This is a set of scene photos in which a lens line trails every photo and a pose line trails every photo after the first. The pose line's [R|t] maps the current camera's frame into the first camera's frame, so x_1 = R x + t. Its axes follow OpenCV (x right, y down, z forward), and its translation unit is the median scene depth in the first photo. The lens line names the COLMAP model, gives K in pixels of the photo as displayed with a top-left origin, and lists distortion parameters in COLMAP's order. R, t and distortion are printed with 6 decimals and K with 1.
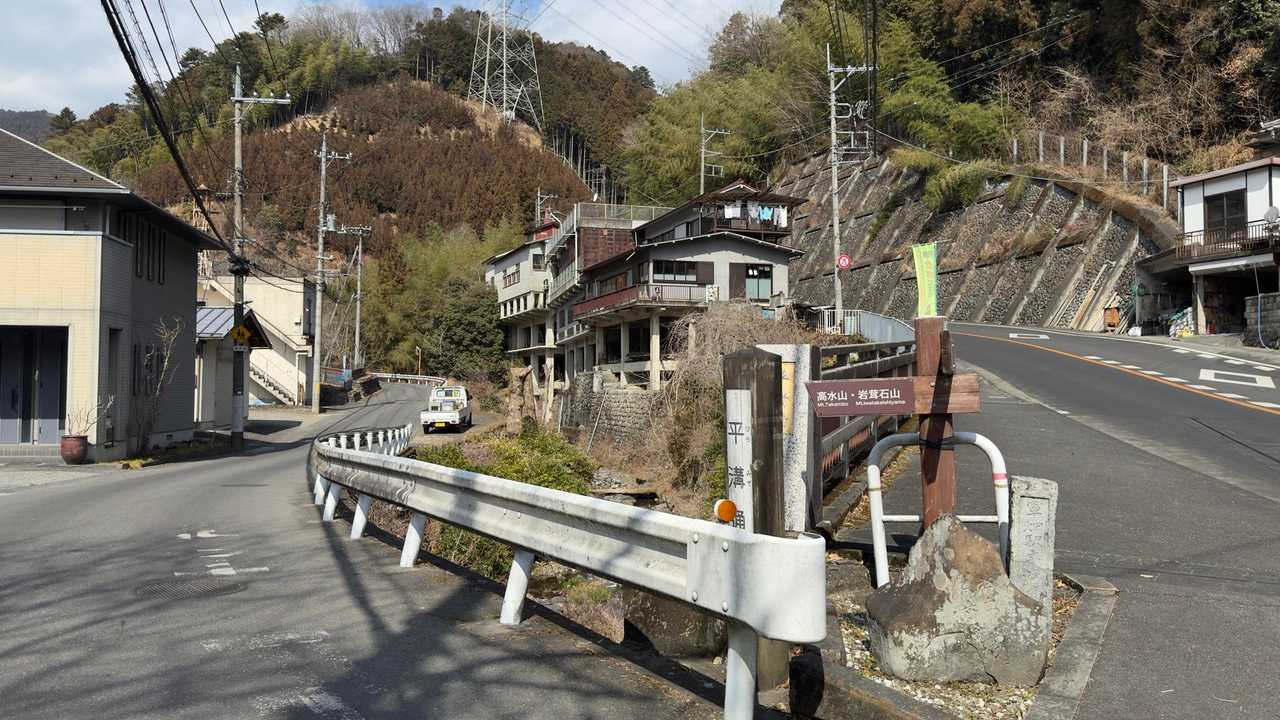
lens RADIAL K [[960.3, 0, 640.0], [0, 960.3, 360.0], [0, 0, 1]] dist [0.192982, -0.313202]
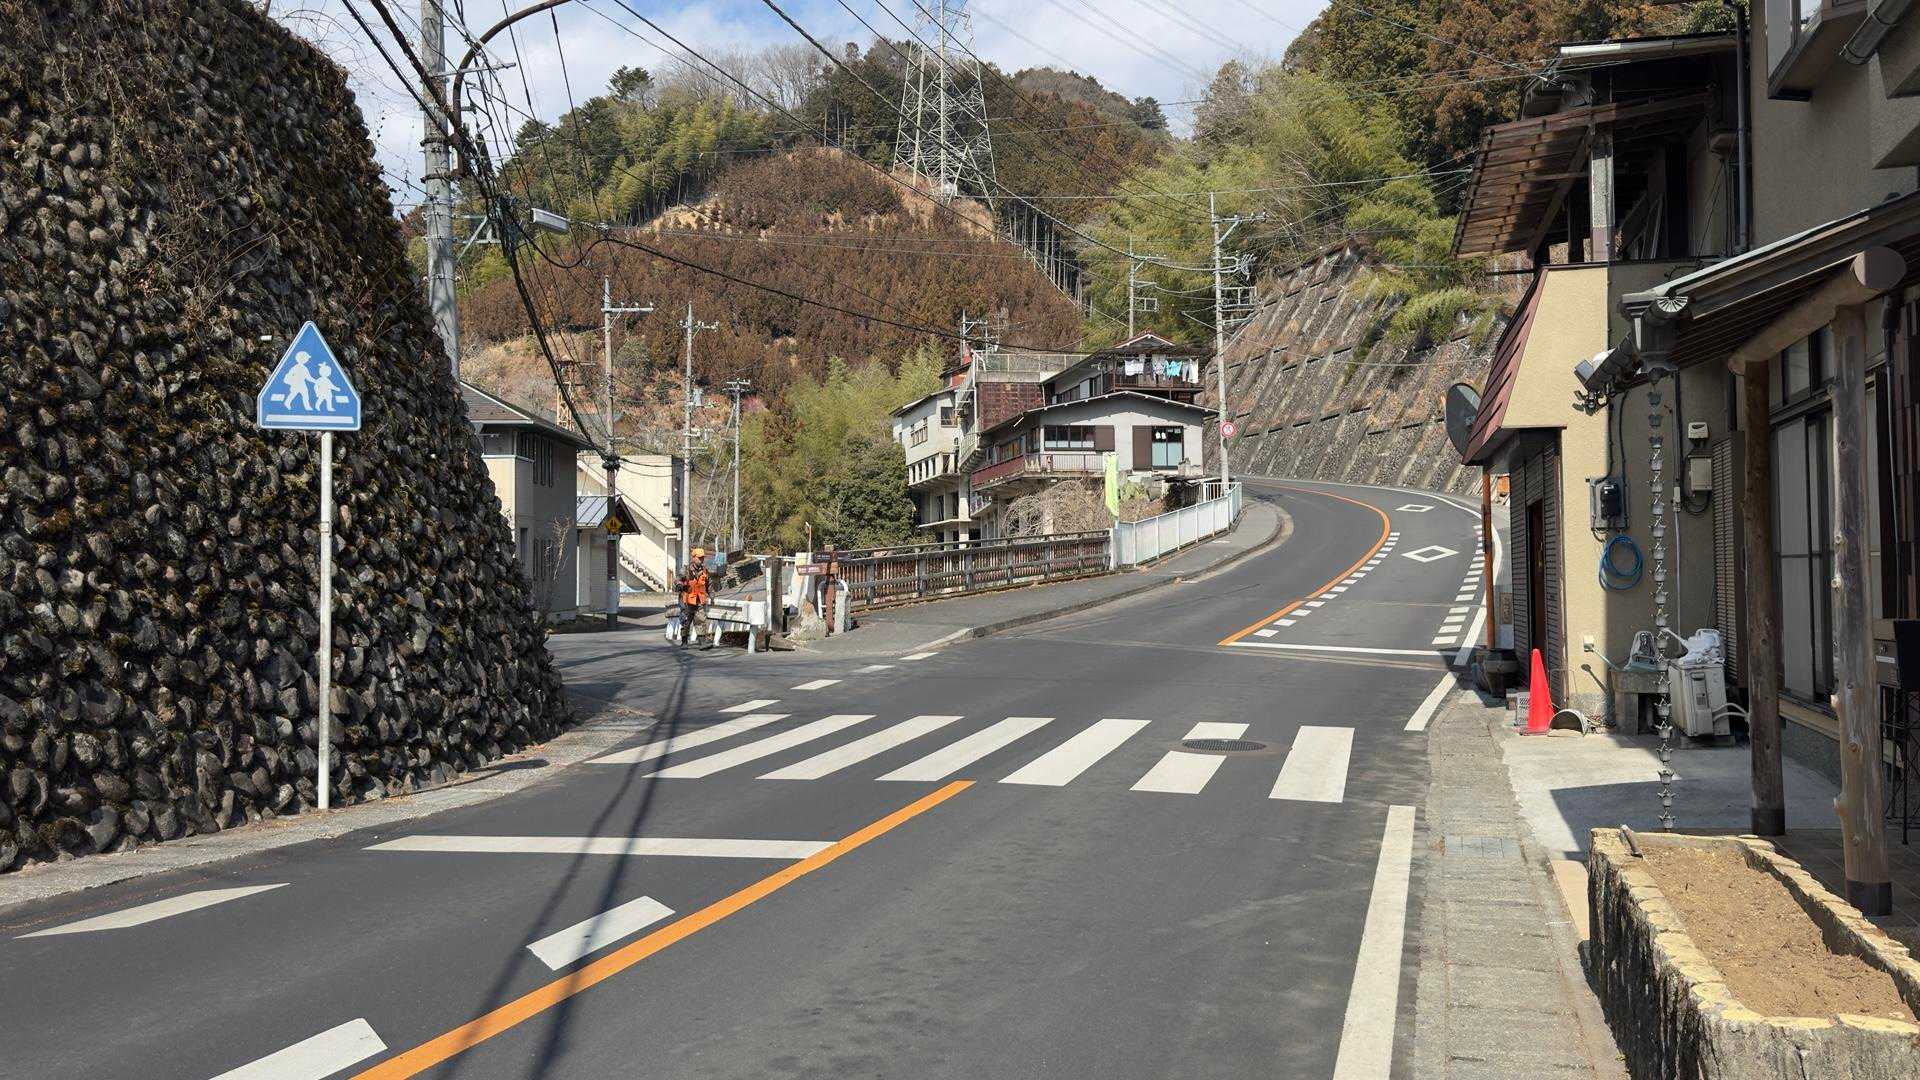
lens RADIAL K [[1440.5, 0, 960.0], [0, 1440.5, 540.0], [0, 0, 1]] dist [0.192982, -0.313202]
pose [[0.989686, -0.015122, -0.142455, 0.066402], [0.016171, 0.999850, 0.006214, -0.004041], [0.142339, -0.008453, 0.989782, -0.176492]]
